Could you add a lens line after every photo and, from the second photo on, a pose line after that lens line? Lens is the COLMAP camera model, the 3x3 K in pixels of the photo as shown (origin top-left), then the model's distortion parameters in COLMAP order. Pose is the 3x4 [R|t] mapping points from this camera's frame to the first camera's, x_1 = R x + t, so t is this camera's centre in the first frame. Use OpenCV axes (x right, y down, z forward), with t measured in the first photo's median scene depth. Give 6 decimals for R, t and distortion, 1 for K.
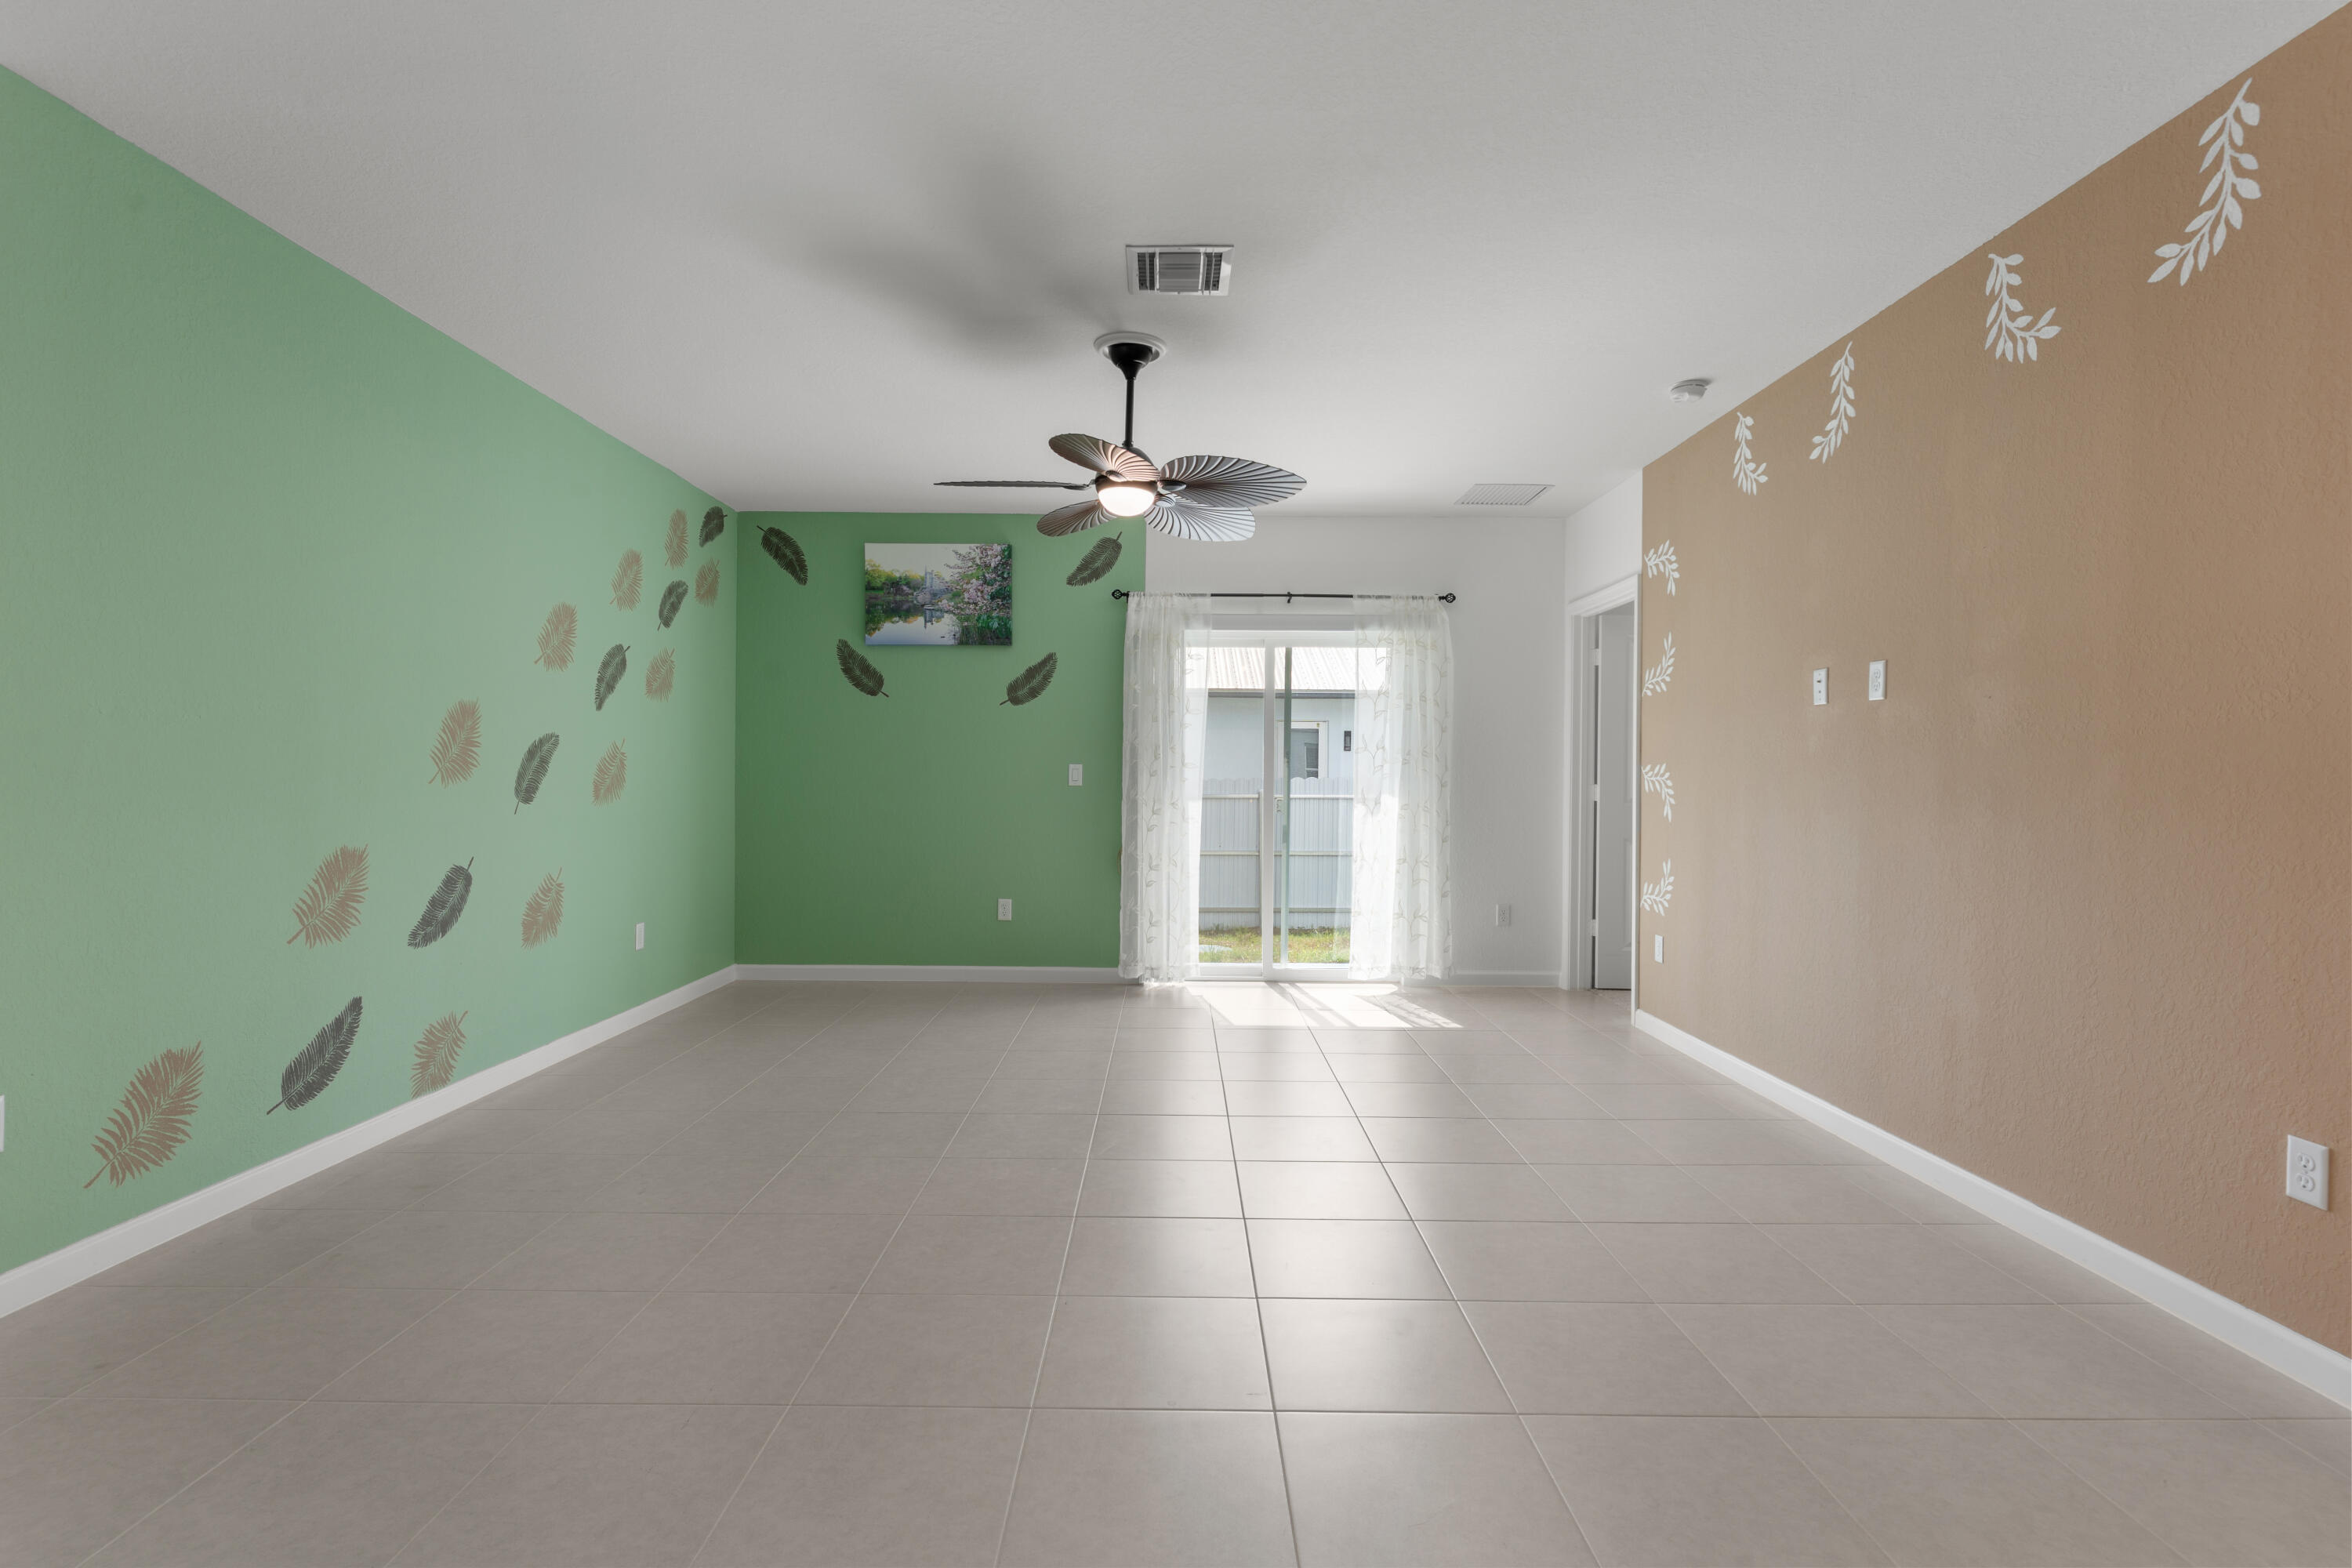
lens RADIAL K [[1110.9, 0, 1171.3], [0, 1110.9, 786.4], [0, 0, 1]] dist [0.002146, 0.000382]
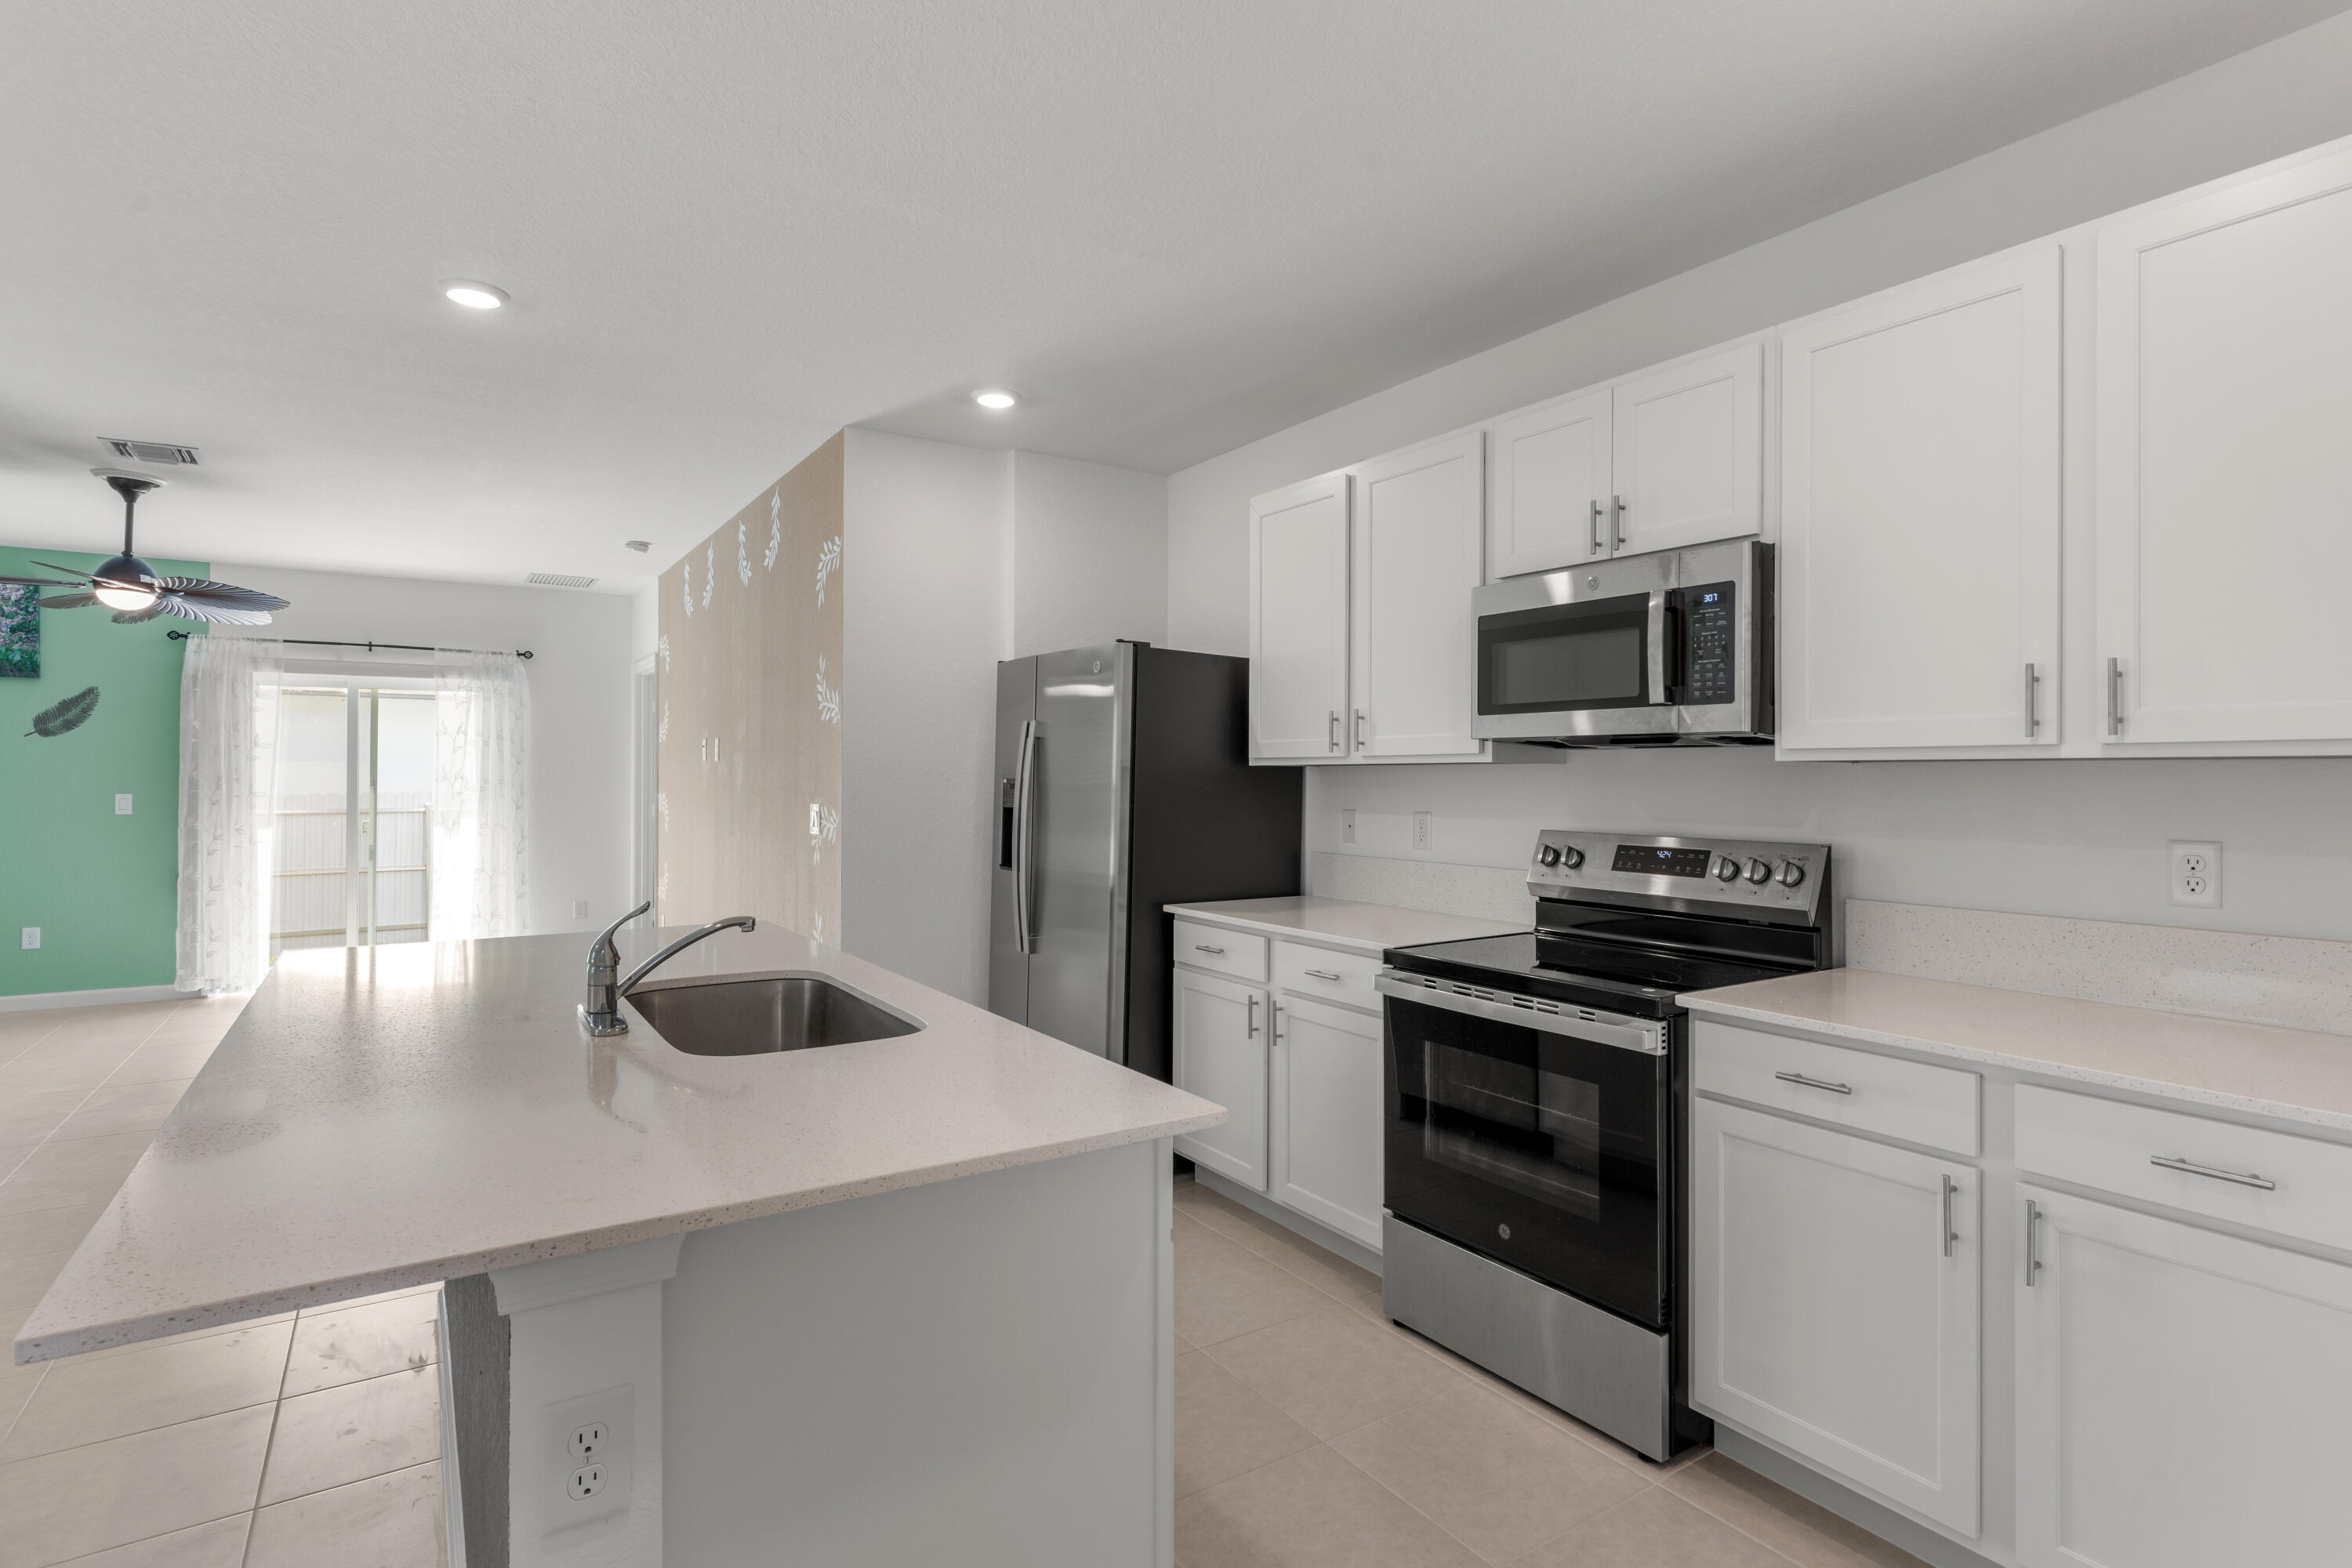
lens RADIAL K [[1154.3, 0, 1167.3], [0, 1154.3, 771.0], [0, 0, 1]] dist [-0.000396, 0.000205]
pose [[0.834280, -0.003401, 0.551331, 0.139276], [0.009364, 0.999924, -0.008001, -0.024427], [-0.551262, 0.011837, 0.834248, -0.464881]]
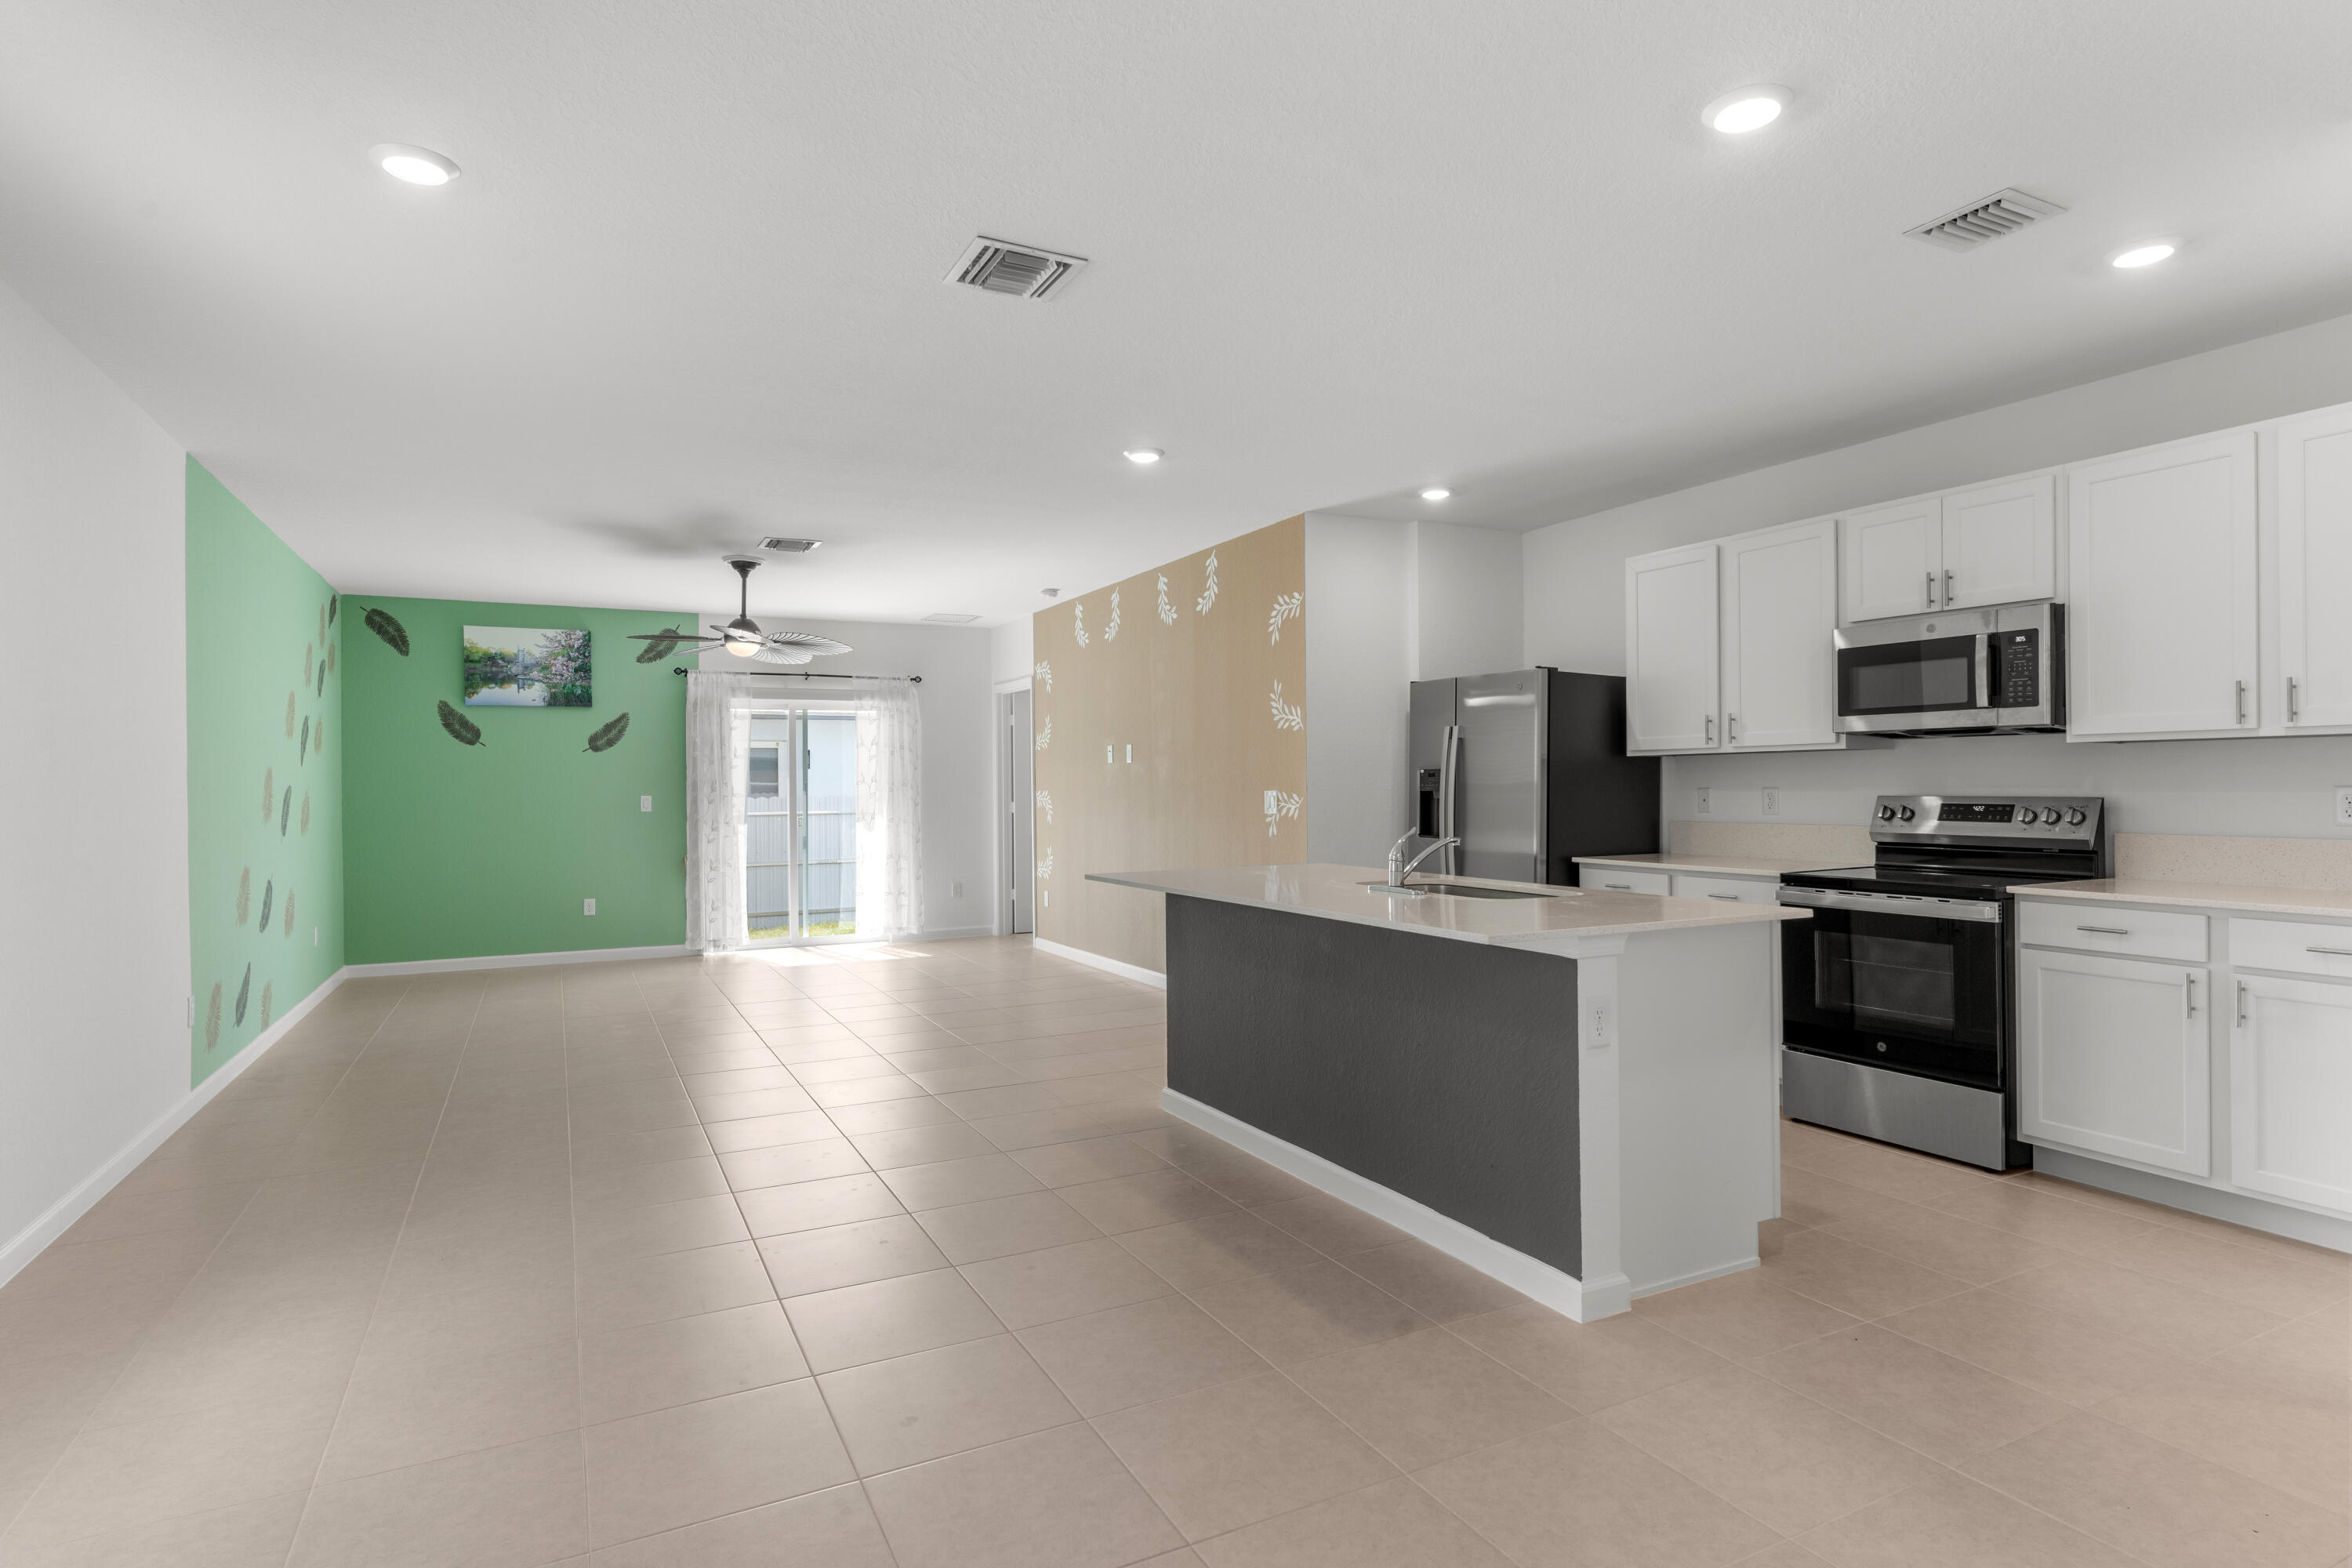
lens RADIAL K [[1200.4, 0, 1171.3], [0, 1200.4, 781.5], [0, 0, 1]] dist [-0.000710, 0.000877]
pose [[0.888917, -0.015261, 0.457814, -0.191411], [0.020968, 0.999753, -0.007387, -0.013442], [-0.457588, 0.016166, 0.889017, -0.602261]]
